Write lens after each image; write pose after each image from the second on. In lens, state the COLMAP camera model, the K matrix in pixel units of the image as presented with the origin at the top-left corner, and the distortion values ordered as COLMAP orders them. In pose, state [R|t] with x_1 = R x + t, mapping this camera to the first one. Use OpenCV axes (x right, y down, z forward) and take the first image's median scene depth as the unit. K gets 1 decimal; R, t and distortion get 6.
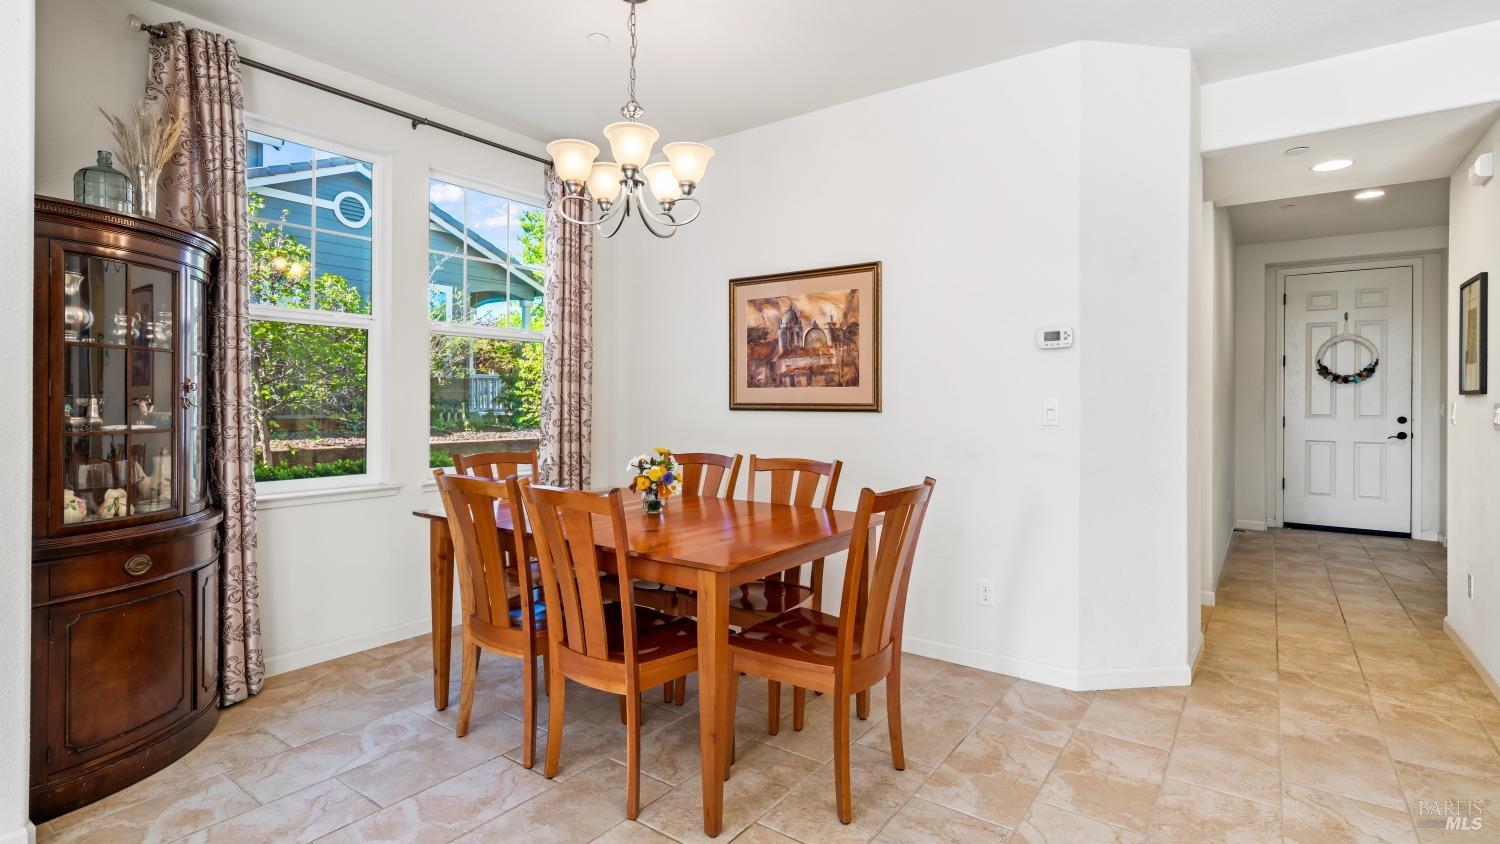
lens RADIAL K [[688.4, 0, 748.7], [0, 688.4, 409.9], [0, 0, 1]] dist [0.000446, -0.000538]
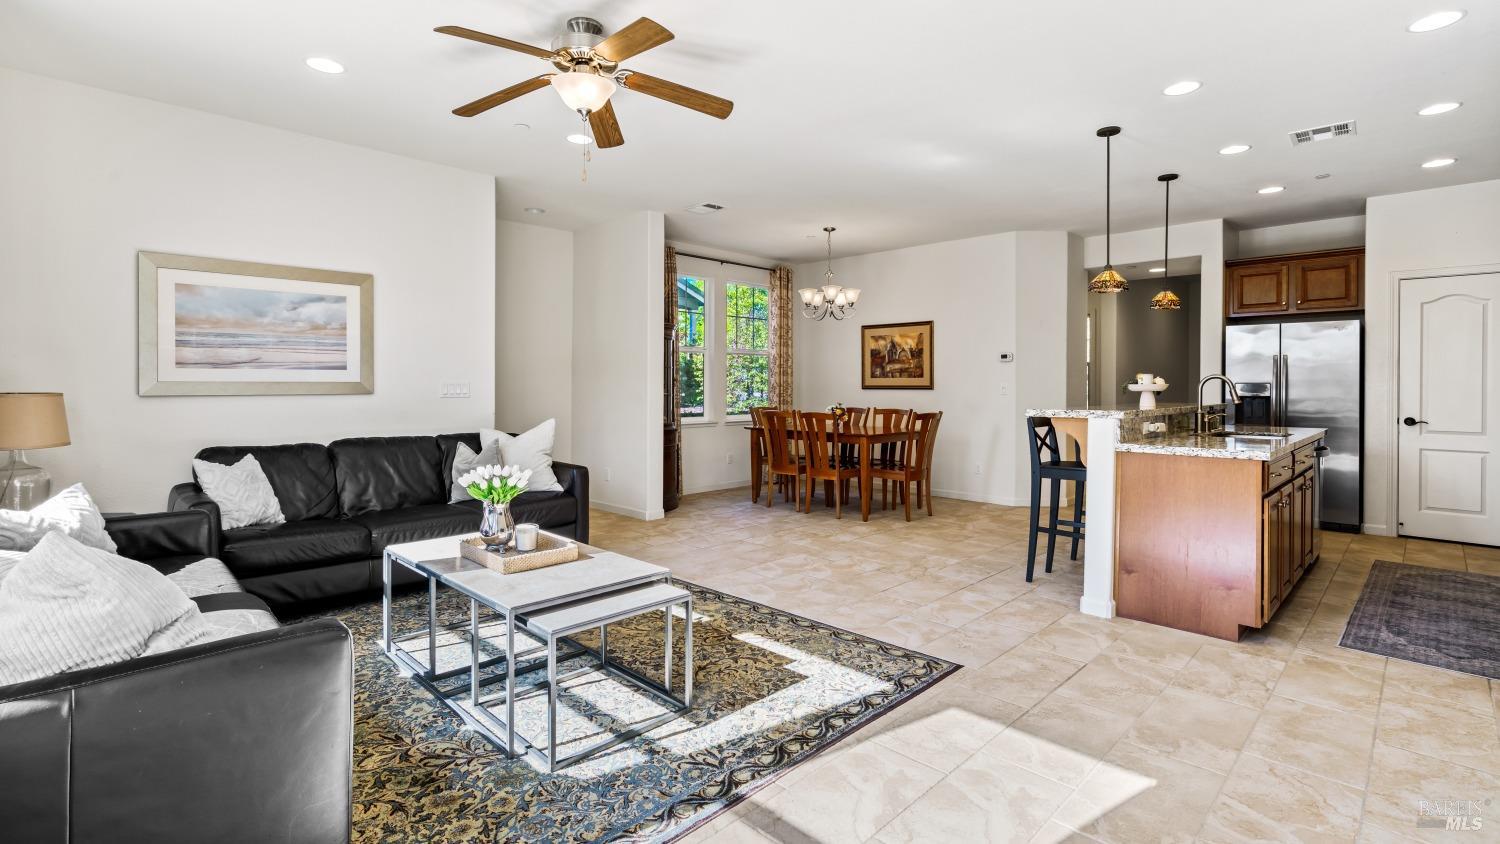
lens RADIAL K [[688.4, 0, 744.8], [0, 688.4, 387.1], [0, 0, 1]] dist [0.000446, -0.000538]
pose [[0.987524, -0.002834, -0.157442, -0.055763], [0.001471, 0.999960, -0.008772, 0.014611], [0.157461, 0.008431, 0.987489, -1.244988]]
